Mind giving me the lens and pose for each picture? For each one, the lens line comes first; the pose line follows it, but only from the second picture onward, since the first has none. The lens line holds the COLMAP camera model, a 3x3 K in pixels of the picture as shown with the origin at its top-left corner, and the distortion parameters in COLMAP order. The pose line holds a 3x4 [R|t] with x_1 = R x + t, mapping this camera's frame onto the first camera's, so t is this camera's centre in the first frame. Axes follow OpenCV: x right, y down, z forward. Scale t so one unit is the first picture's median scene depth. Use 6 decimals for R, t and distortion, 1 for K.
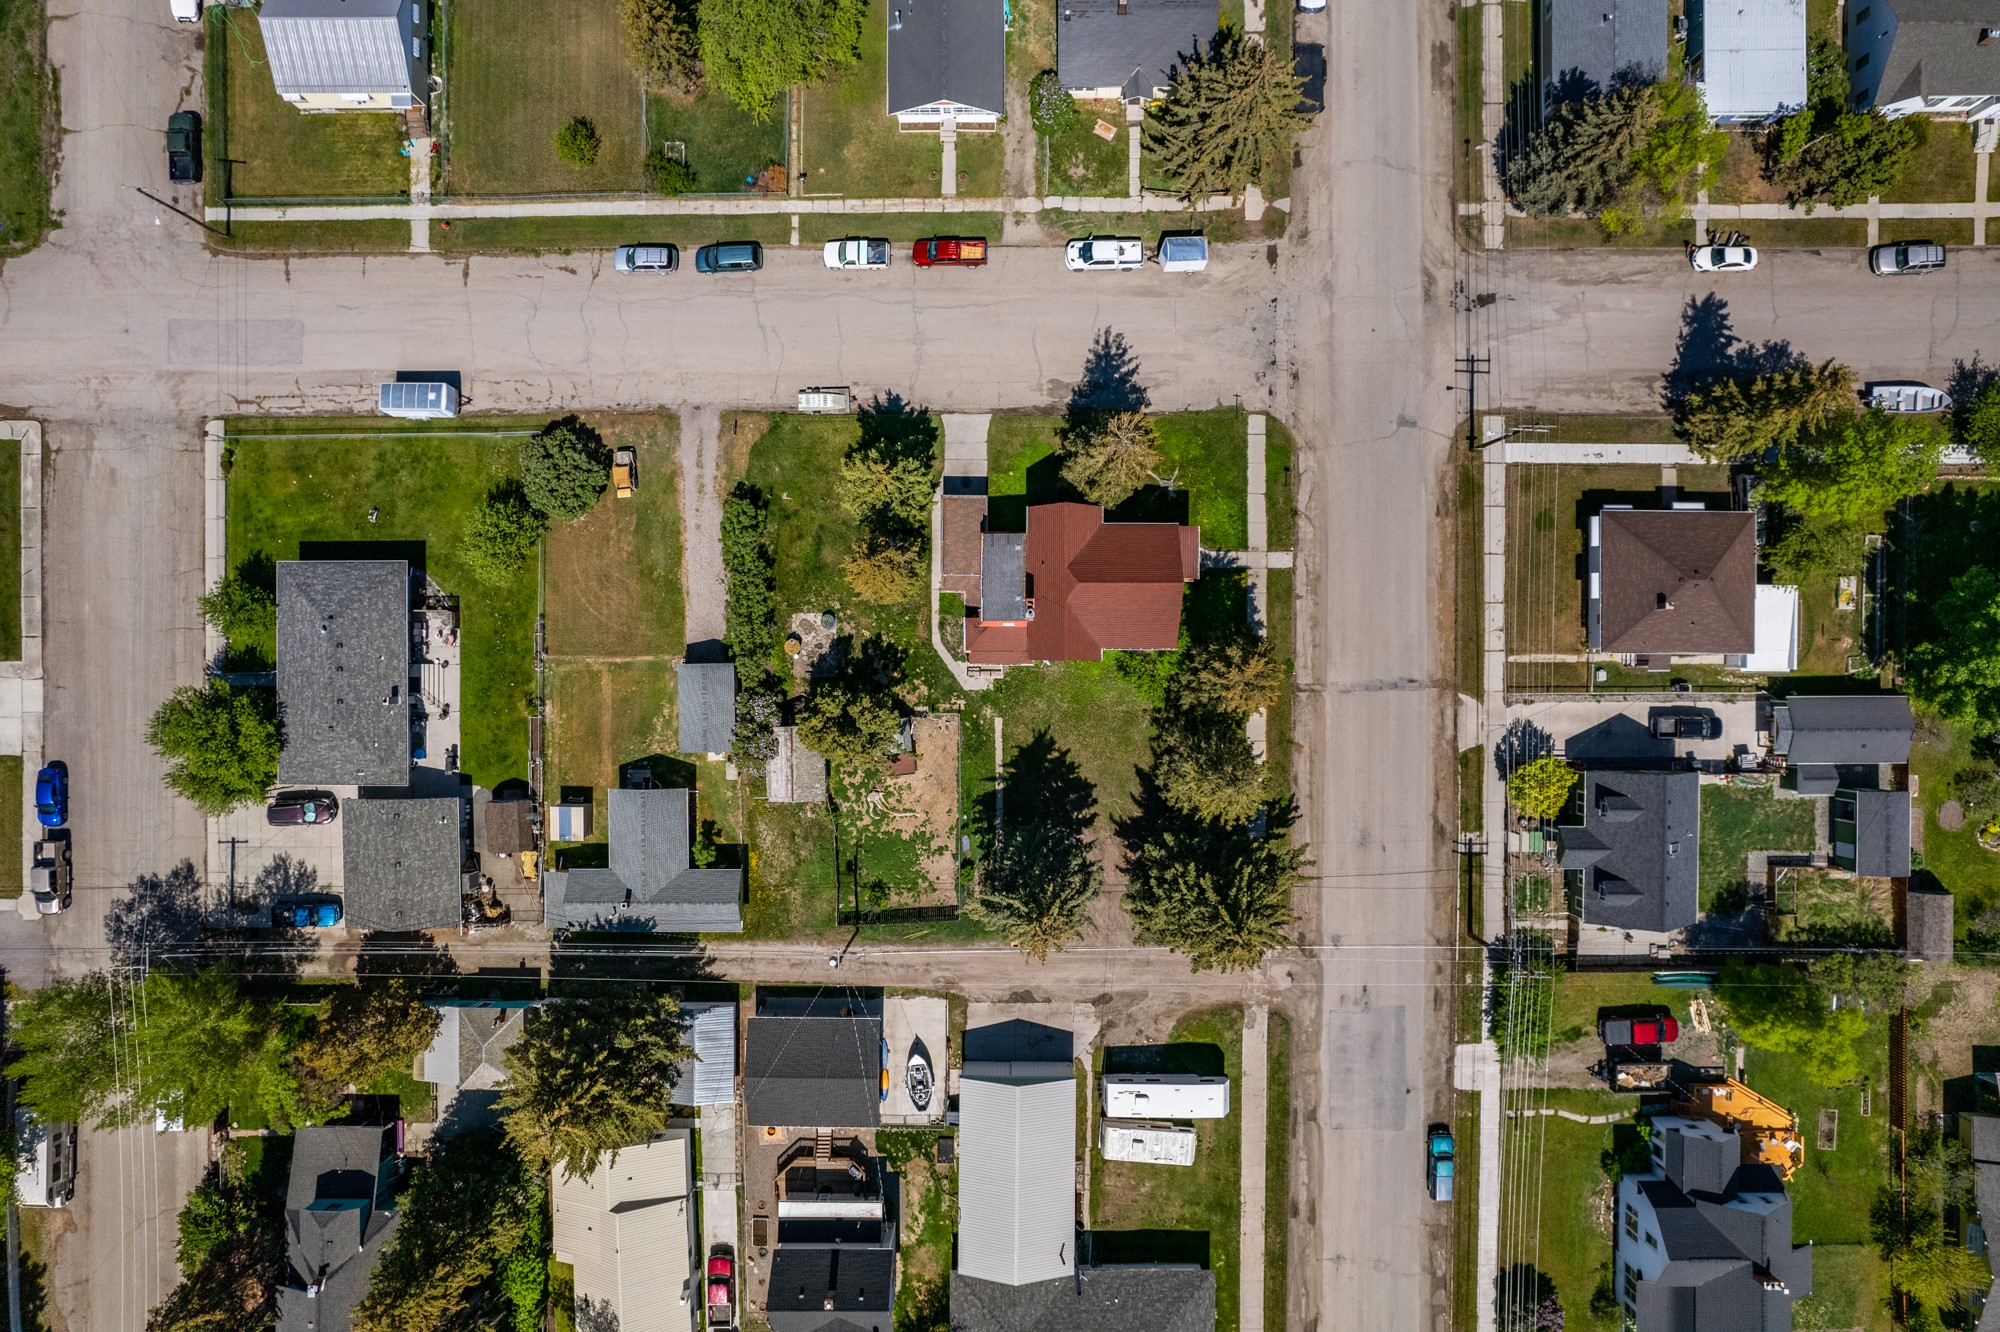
lens RADIAL K [[1288.6, 0, 999.5], [0, 1288.6, 694.6], [0, 0, 1]] dist [-0.079393, 0.068706]
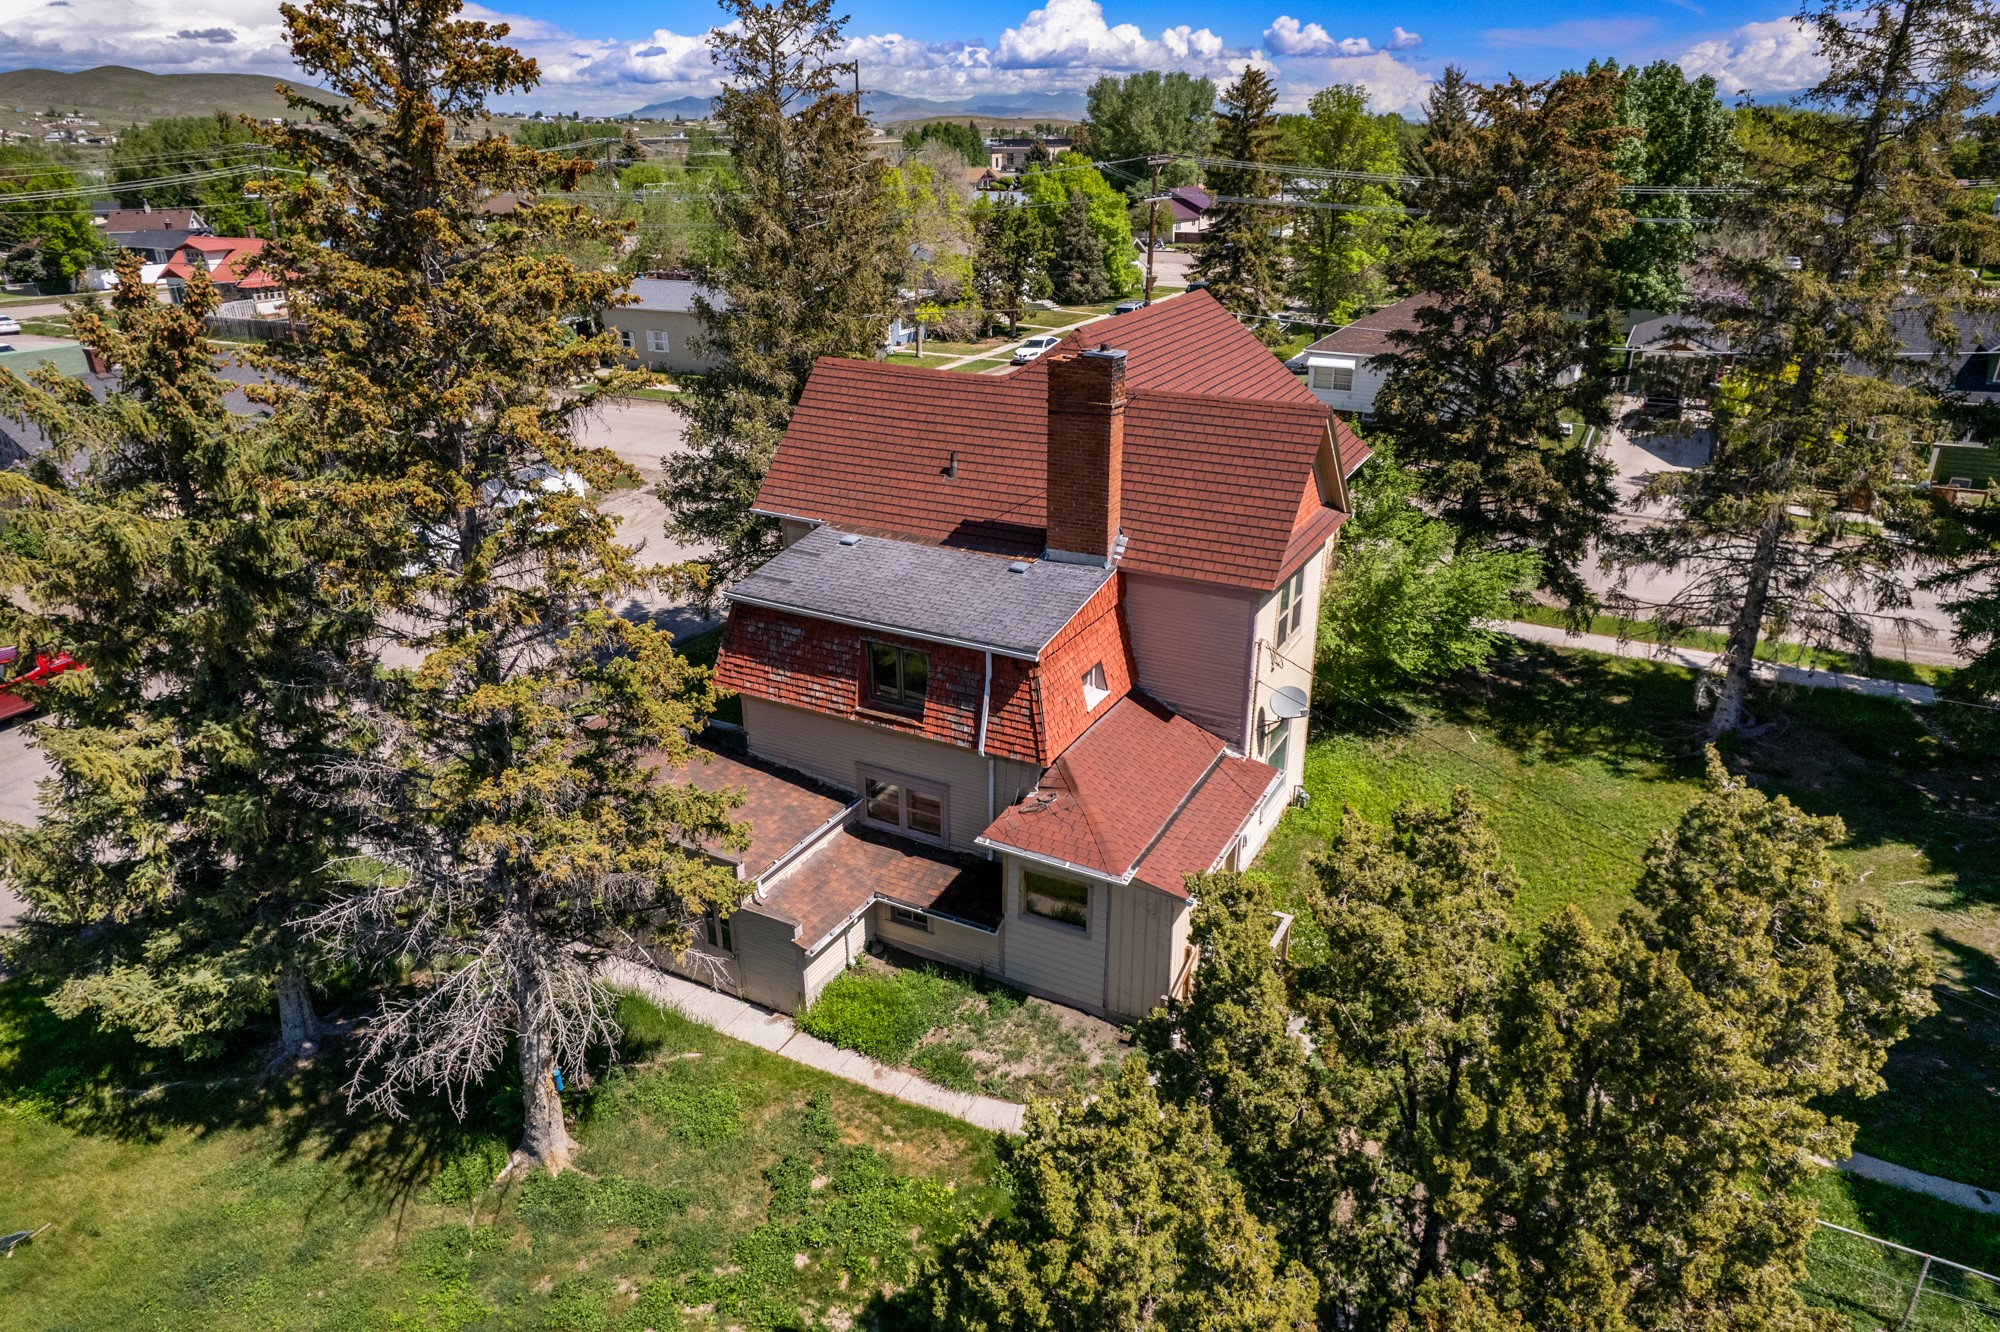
lens RADIAL K [[1288.6, 0, 1001.6], [0, 1288.6, 666.0], [0, 0, 1]] dist [-0.079393, 0.068706]
pose [[0.460707, -0.338302, 0.820549, -0.185854], [0.887471, 0.163071, -0.431049, 0.030661], [0.012017, 0.926801, 0.375361, 0.866825]]
